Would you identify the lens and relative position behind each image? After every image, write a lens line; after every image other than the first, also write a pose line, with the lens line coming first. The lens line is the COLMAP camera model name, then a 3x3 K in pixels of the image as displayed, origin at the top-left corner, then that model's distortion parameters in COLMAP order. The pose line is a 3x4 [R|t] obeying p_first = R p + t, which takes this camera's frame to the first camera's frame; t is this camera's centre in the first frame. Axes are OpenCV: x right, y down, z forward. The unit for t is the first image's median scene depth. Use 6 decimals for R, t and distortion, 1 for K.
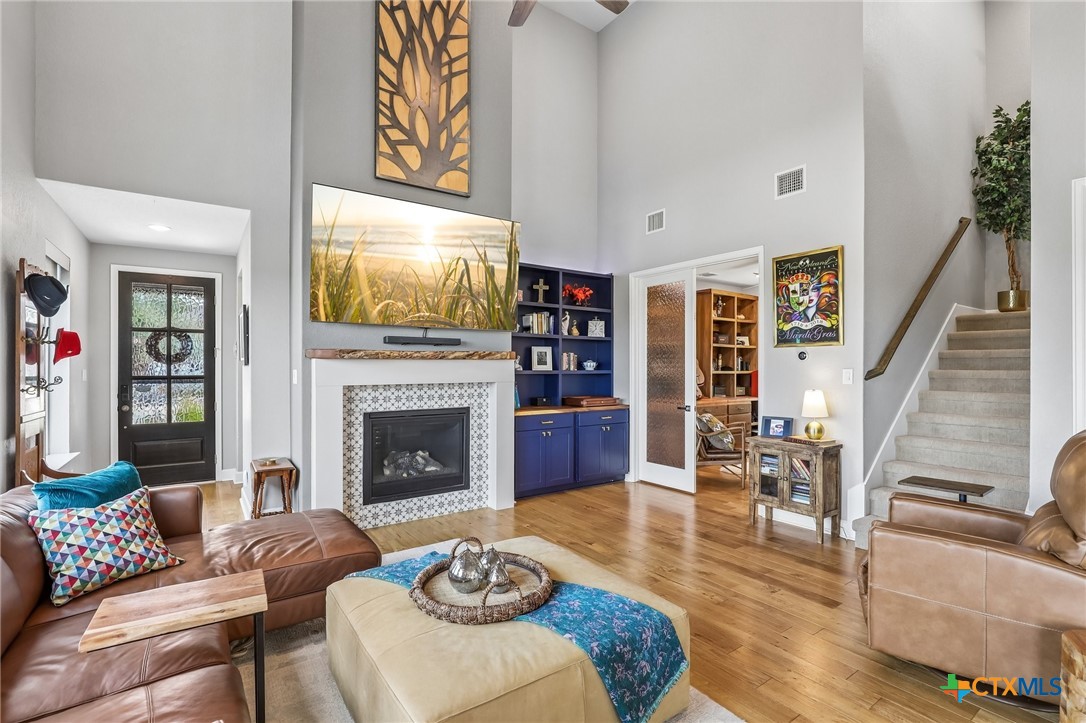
lens RADIAL K [[511.8, 0, 546.9], [0, 511.8, 365.0], [0, 0, 1]] dist [-0.012932, 0.000015]
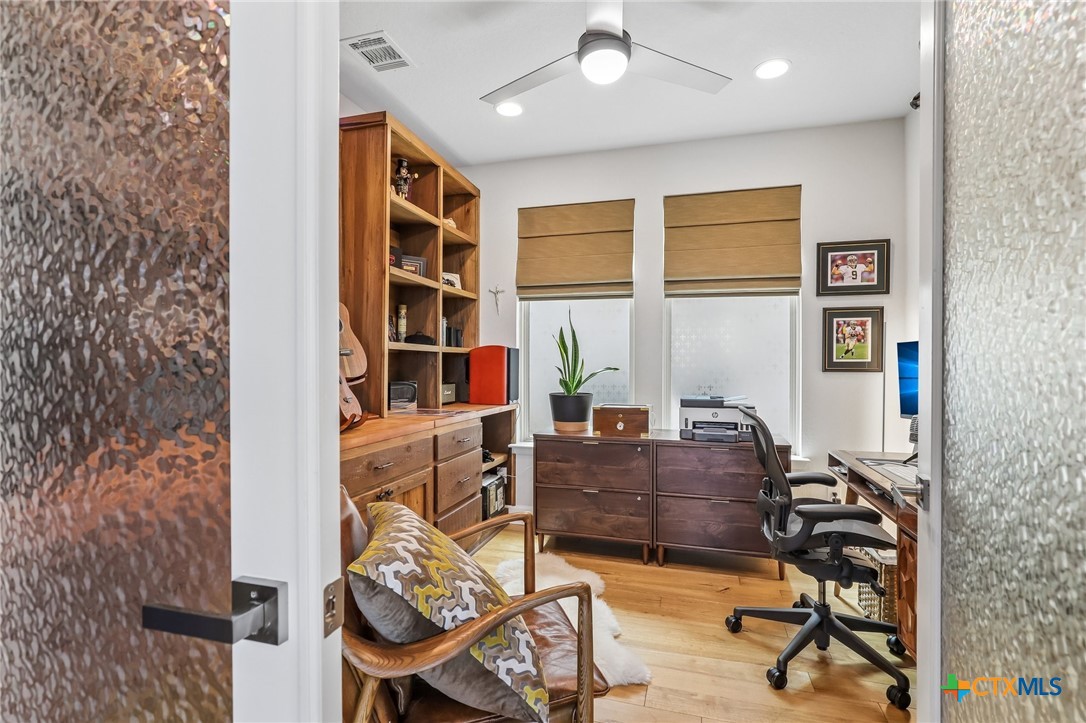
lens RADIAL K [[511.8, 0, 549.1], [0, 511.8, 365.3], [0, 0, 1]] dist [-0.012932, 0.000015]
pose [[0.784530, -0.000081, 0.620091, 0.179752], [-0.003631, 0.999982, 0.004724, 0.025505], [-0.620080, -0.005957, 0.784516, 0.615403]]
